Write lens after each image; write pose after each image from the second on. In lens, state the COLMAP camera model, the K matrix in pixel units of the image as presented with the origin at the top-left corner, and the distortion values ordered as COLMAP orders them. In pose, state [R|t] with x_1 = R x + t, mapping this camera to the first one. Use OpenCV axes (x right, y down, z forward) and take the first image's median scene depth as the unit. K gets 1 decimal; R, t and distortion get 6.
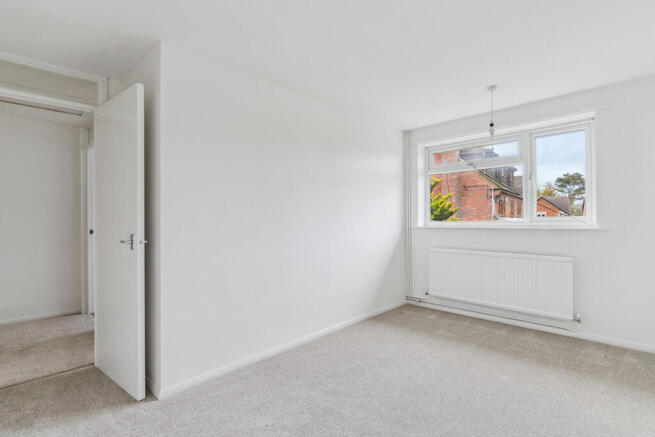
lens RADIAL K [[315.2, 0, 326.7], [0, 315.2, 220.0], [0, 0, 1]] dist [-0.000936, -0.000043]
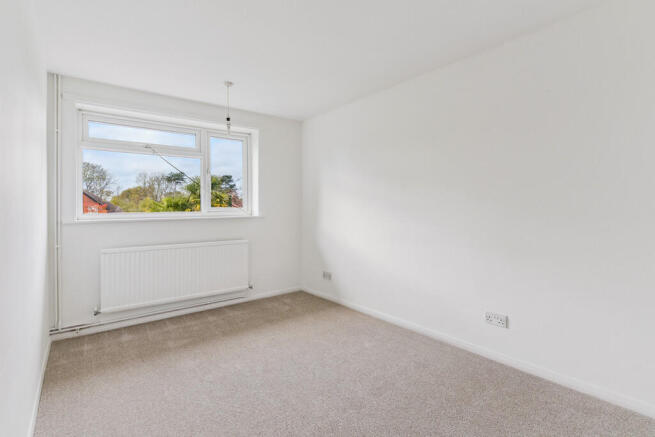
lens RADIAL K [[315.2, 0, 334.2], [0, 315.2, 208.9], [0, 0, 1]] dist [-0.000936, -0.000043]
pose [[0.107858, 0.004961, 0.994154, -0.400355], [0.009391, 0.999938, -0.006008, 0.004998], [-0.994122, 0.009984, 0.107805, 0.448074]]
